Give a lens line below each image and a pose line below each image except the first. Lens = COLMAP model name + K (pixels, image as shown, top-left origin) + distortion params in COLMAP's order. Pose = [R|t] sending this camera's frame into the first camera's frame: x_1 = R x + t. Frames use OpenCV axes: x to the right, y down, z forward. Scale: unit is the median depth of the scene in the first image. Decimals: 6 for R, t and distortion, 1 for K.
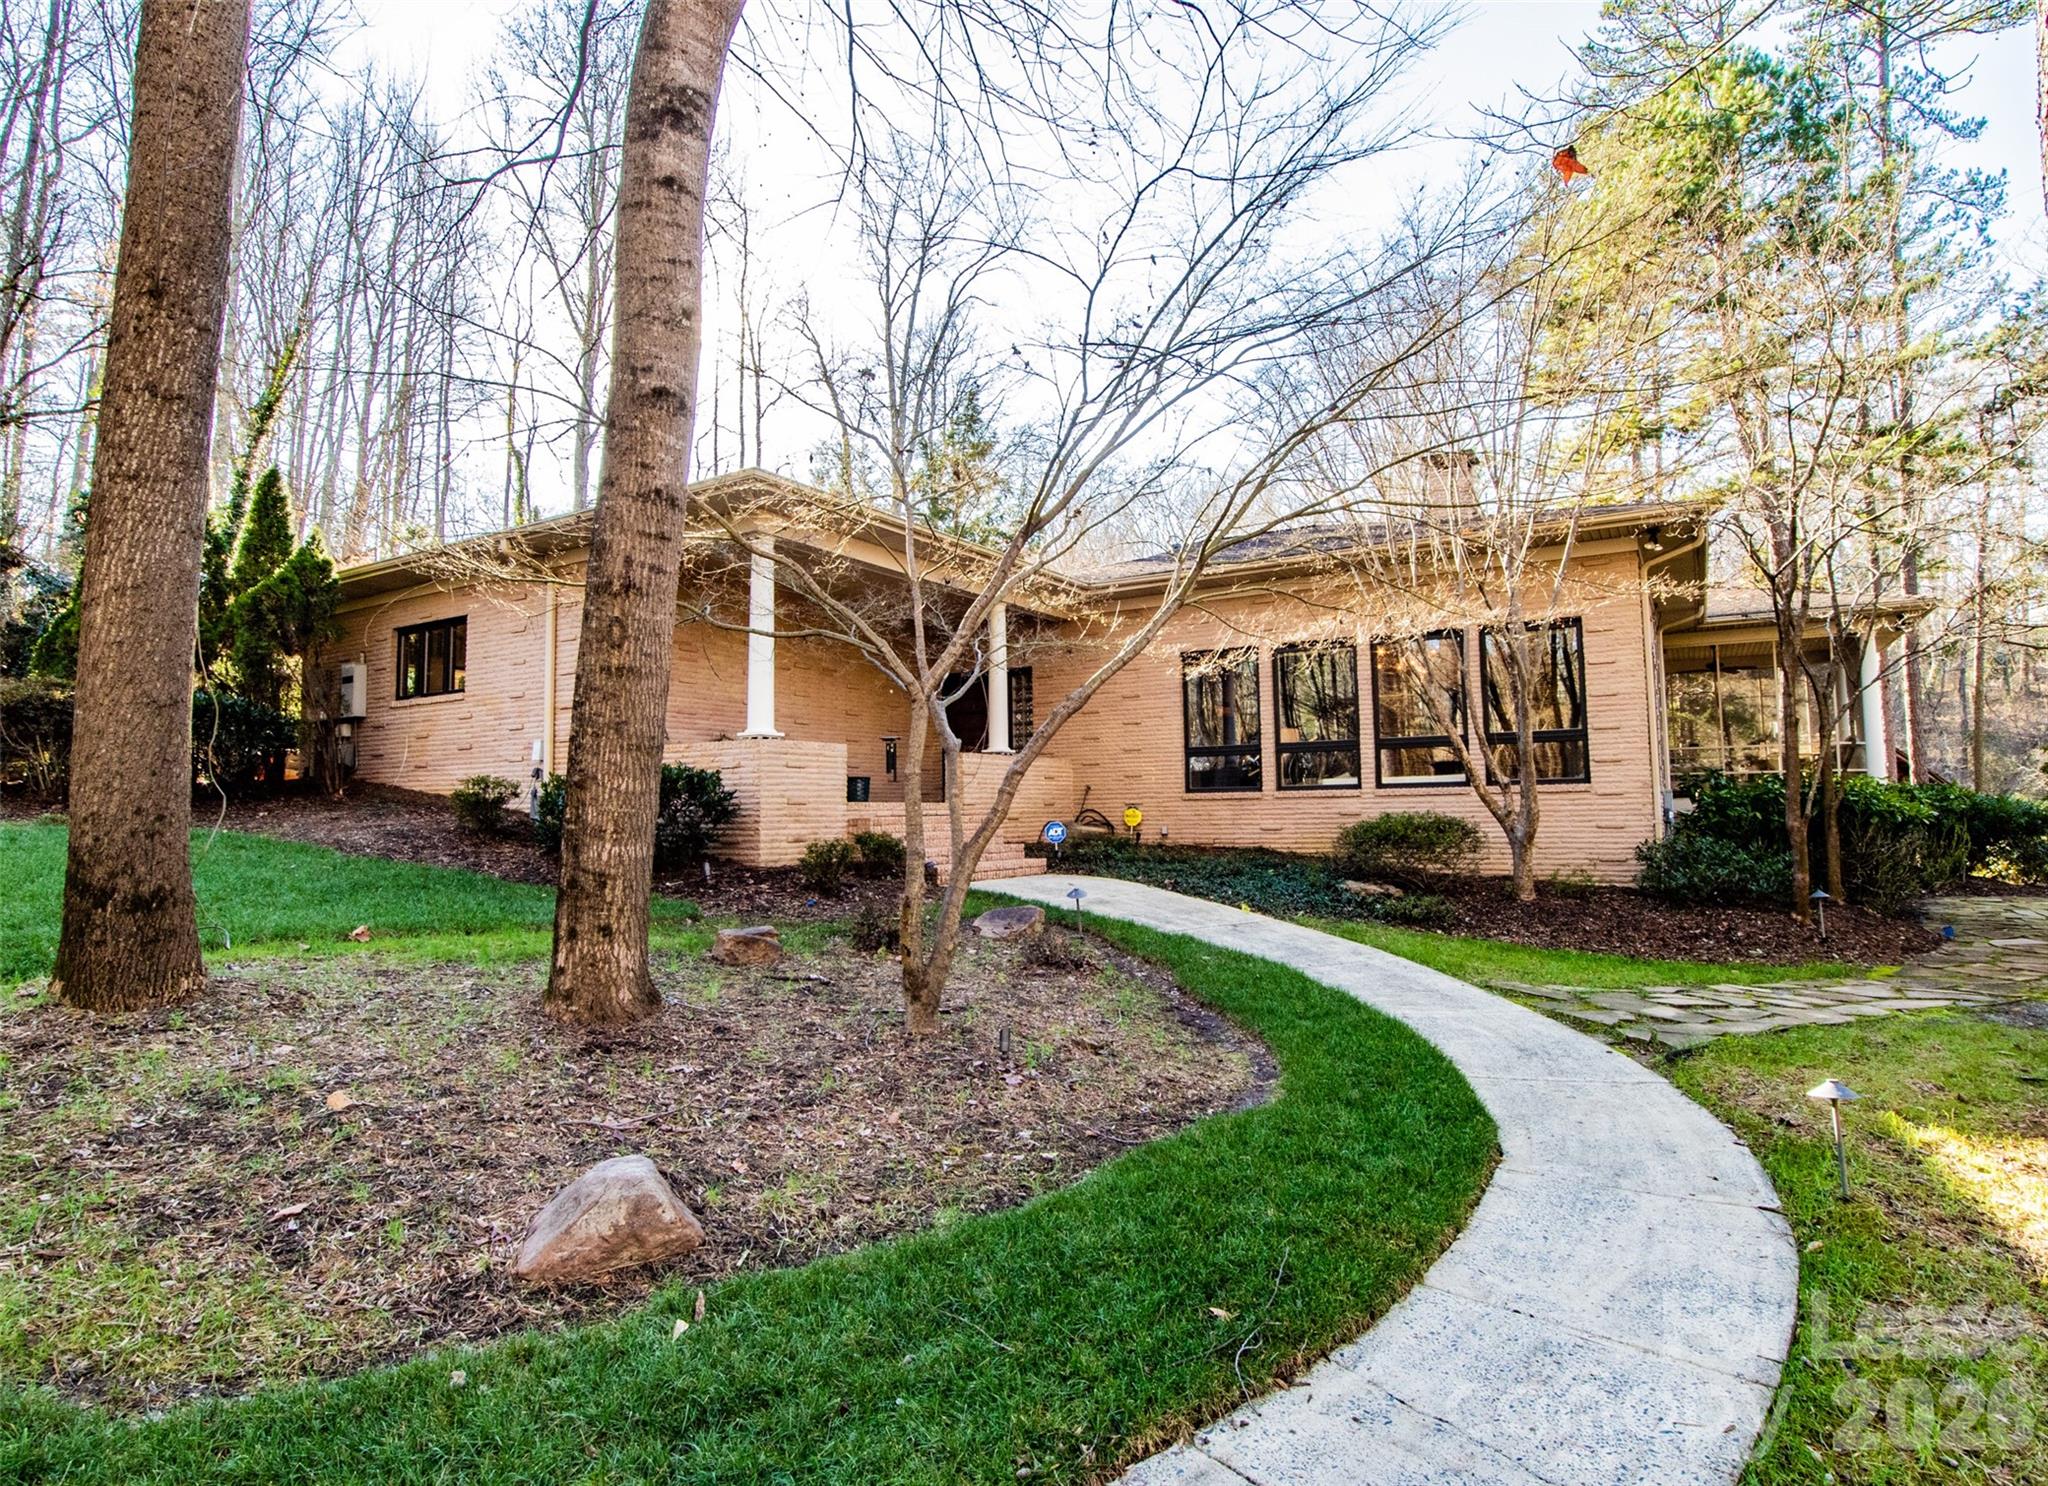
lens RADIAL K [[1105.2, 0, 1024.9], [0, 1105.2, 729.9], [0, 0, 1]] dist [-0.026443, -0.000279]
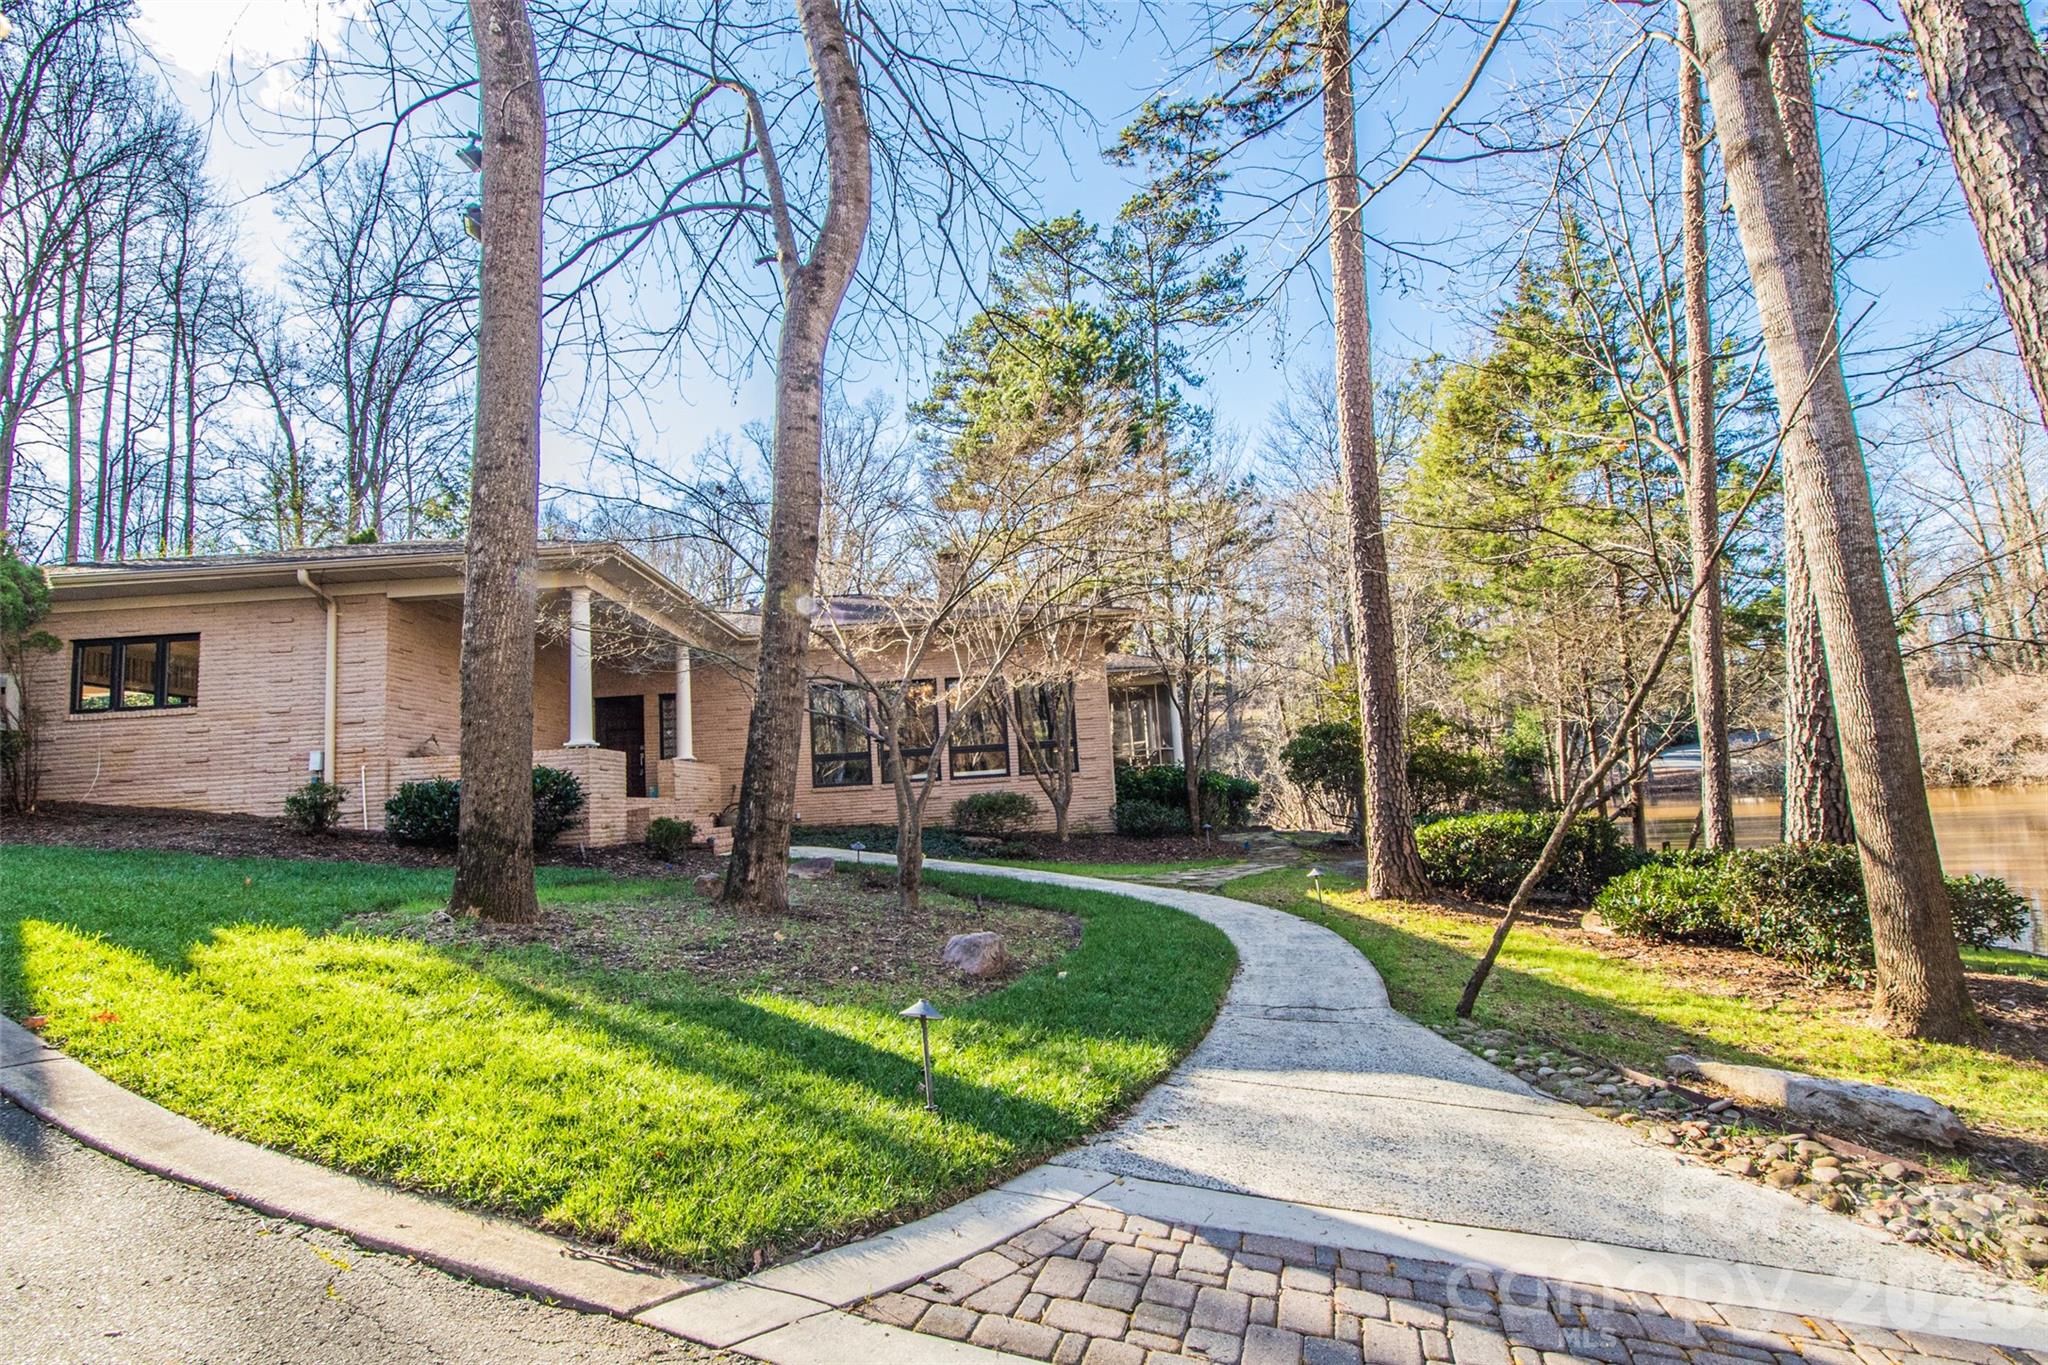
lens RADIAL K [[990.8, 0, 997.7], [0, 990.8, 683.3], [0, 0, 1]] dist [-0.003848, 0.000195]
pose [[0.840416, 0.027970, 0.541220, -0.392691], [0.007770, 0.997943, -0.063638, 0.008840], [-0.541887, 0.057688, 0.838469, -0.191383]]
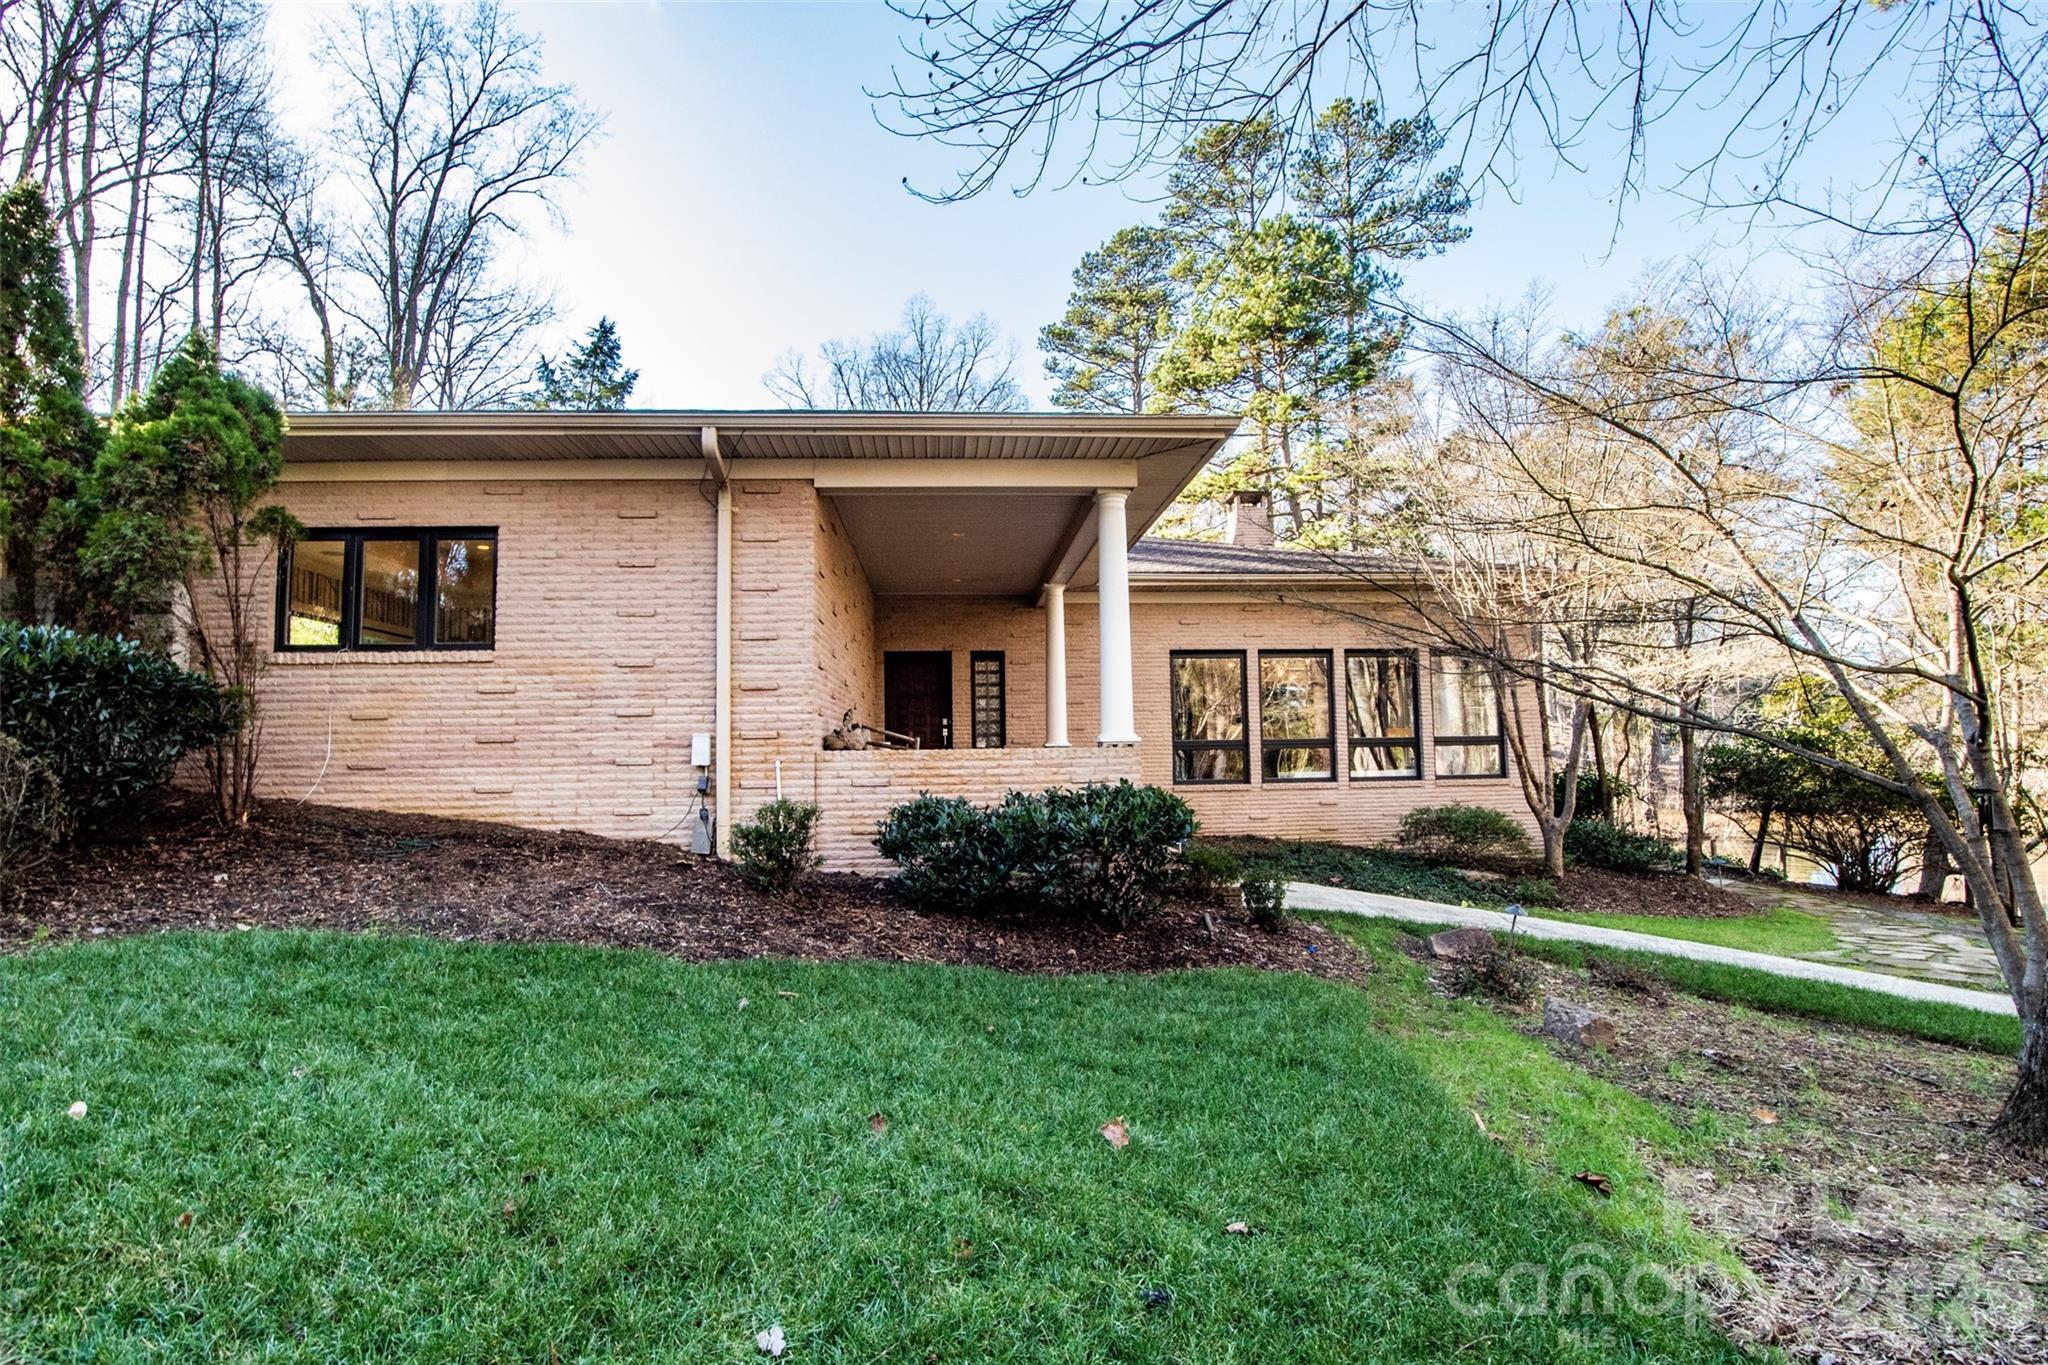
lens RADIAL K [[993.0, 0, 1024.0], [0, 993.0, 682.5], [0, 0, 1]] dist [-0.004050, -0.000975]
pose [[0.814589, 0.043943, 0.578371, -0.606521], [-0.038469, 0.999024, -0.021723, -0.015585], [-0.578761, -0.004554, 0.815484, 0.377918]]
